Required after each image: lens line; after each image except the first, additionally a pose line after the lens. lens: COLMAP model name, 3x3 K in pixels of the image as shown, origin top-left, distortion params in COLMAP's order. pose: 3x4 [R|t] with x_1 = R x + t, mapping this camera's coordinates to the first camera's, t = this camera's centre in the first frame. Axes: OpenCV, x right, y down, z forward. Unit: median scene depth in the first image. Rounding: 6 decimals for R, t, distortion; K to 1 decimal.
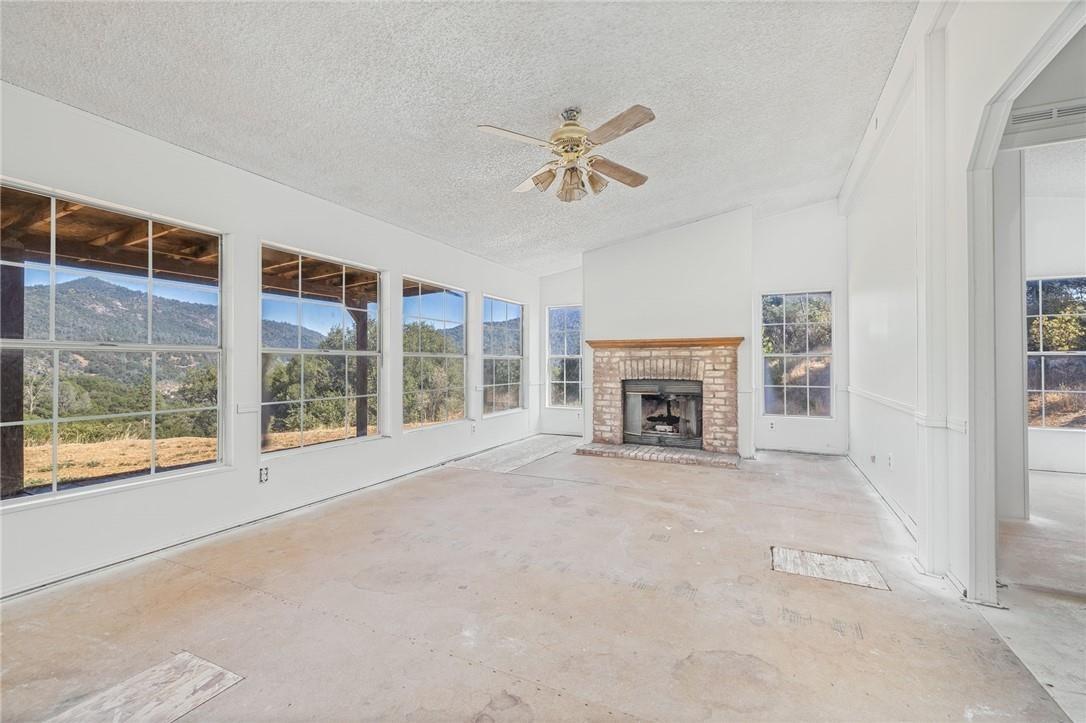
lens RADIAL K [[463.9, 0, 539.5], [0, 463.9, 359.2], [0, 0, 1]] dist [0.001532, 0.000385]
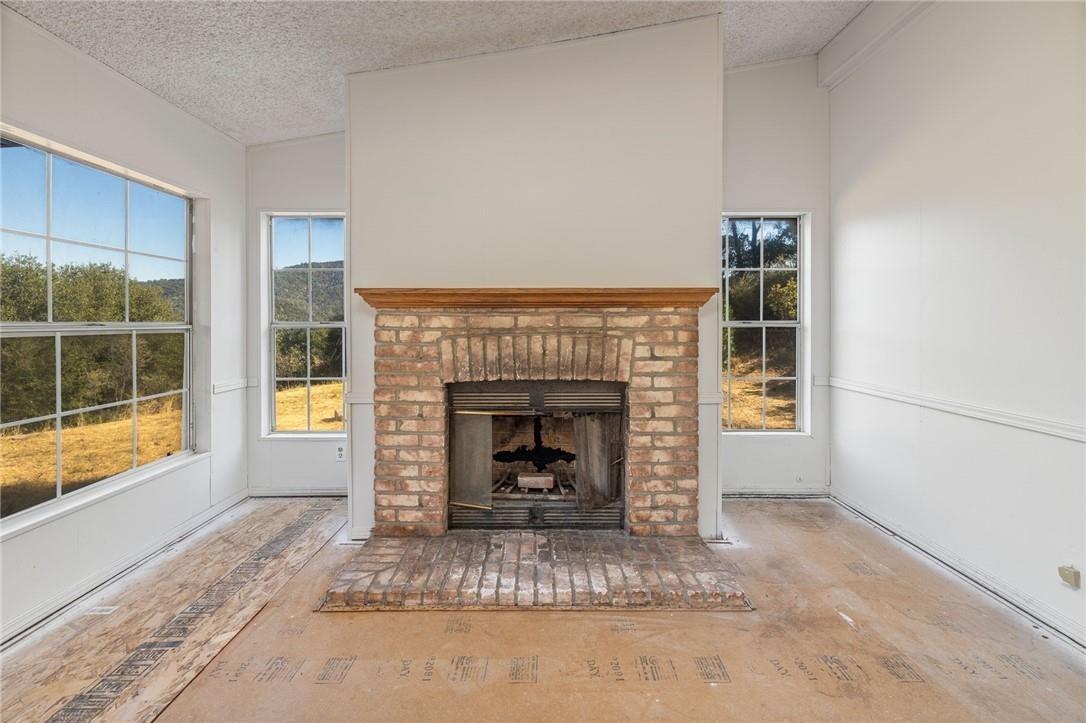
lens RADIAL K [[463.9, 0, 541.2], [0, 463.9, 325.9], [0, 0, 1]] dist [0.001532, 0.000385]
pose [[0.892267, -0.004861, 0.451482, 0.064974], [-0.003141, 0.999851, 0.016973, -0.015192], [-0.451498, -0.016562, 0.892119, 0.593219]]
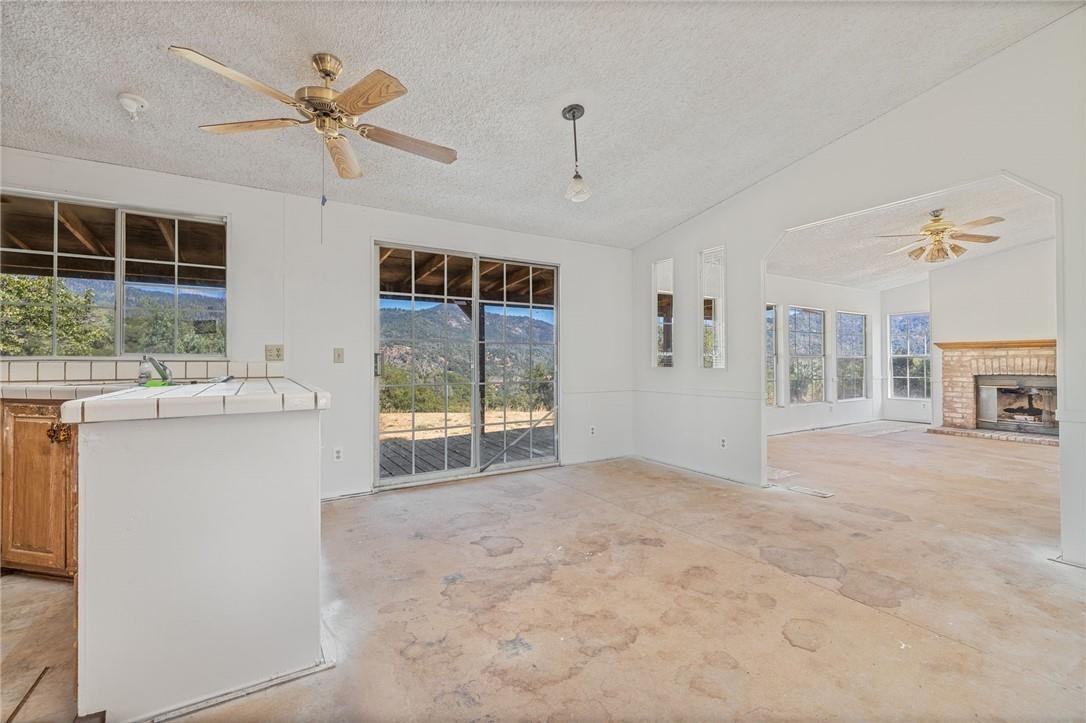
lens RADIAL K [[463.9, 0, 541.6], [0, 463.9, 356.9], [0, 0, 1]] dist [0.001532, 0.000385]
pose [[0.847411, -0.008105, -0.530876, -0.133495], [0.005548, 0.999964, -0.006411, -0.001231], [0.530909, 0.002487, 0.847425, -0.617733]]
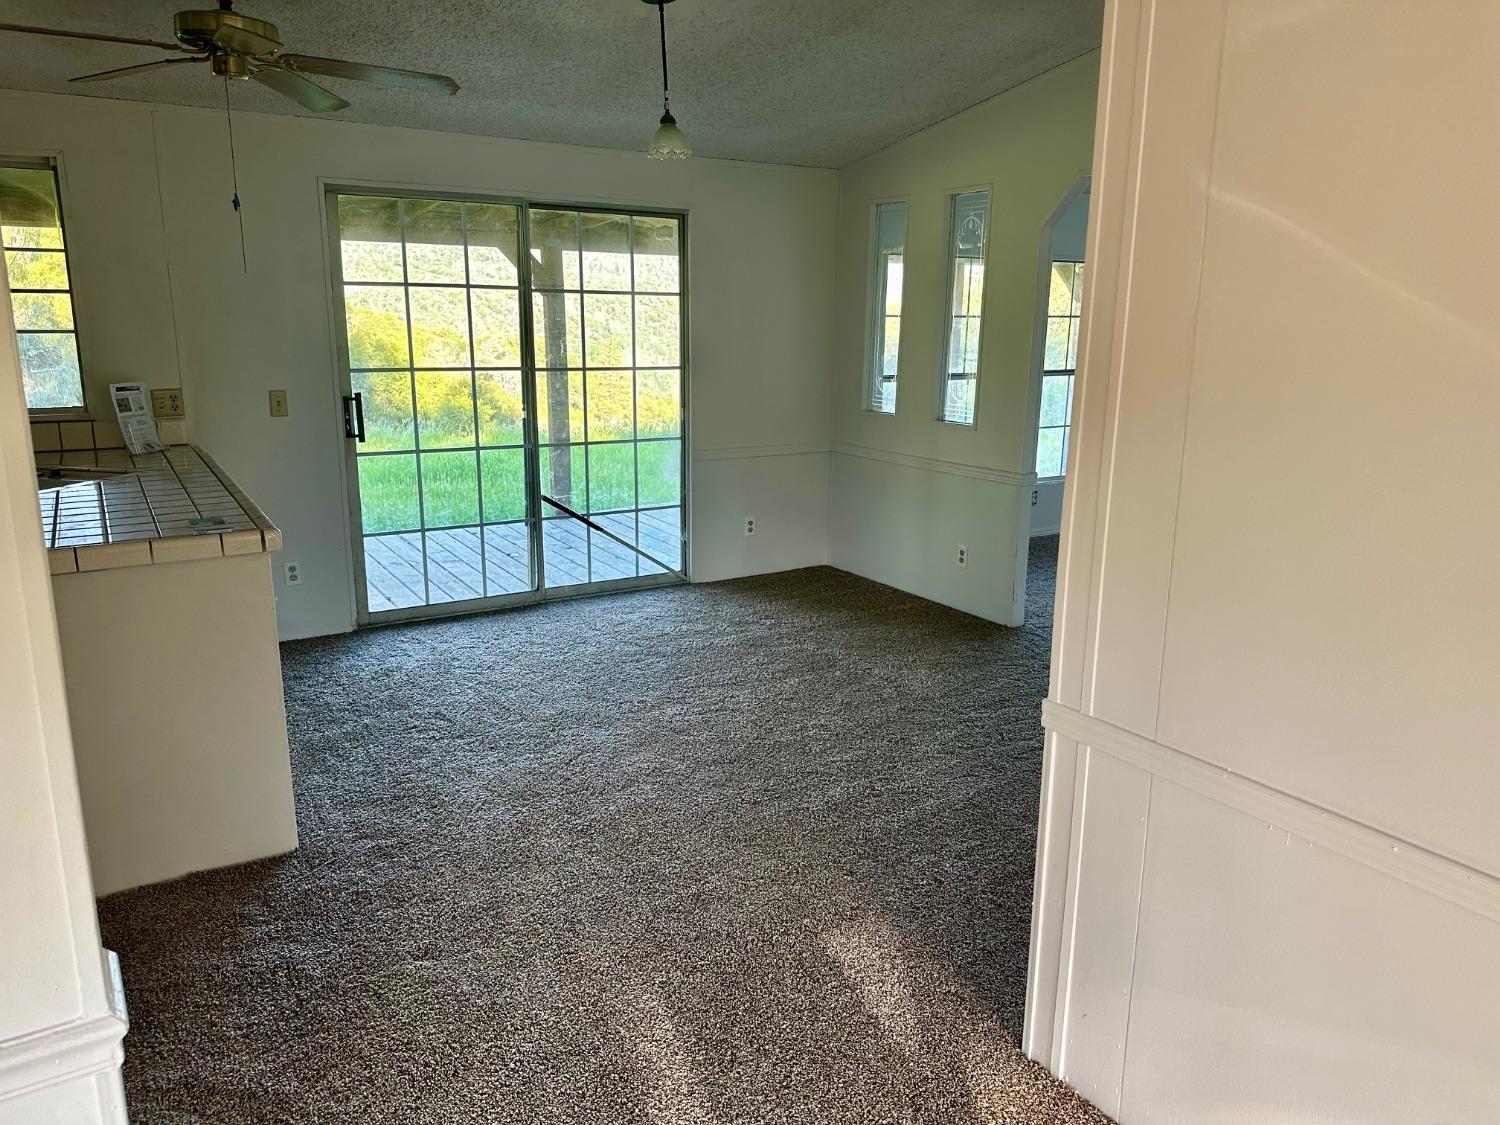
lens RADIAL K [[1052.9, 0, 753.5], [0, 1052.9, 573.7], [0, 0, 1]] dist [0.014951, 0.003015]
pose [[0.852914, 0.130804, -0.505398, 0.052093], [-0.012321, 0.972876, 0.231001, -0.074857], [0.521905, -0.190797, 0.831391, -0.749343]]
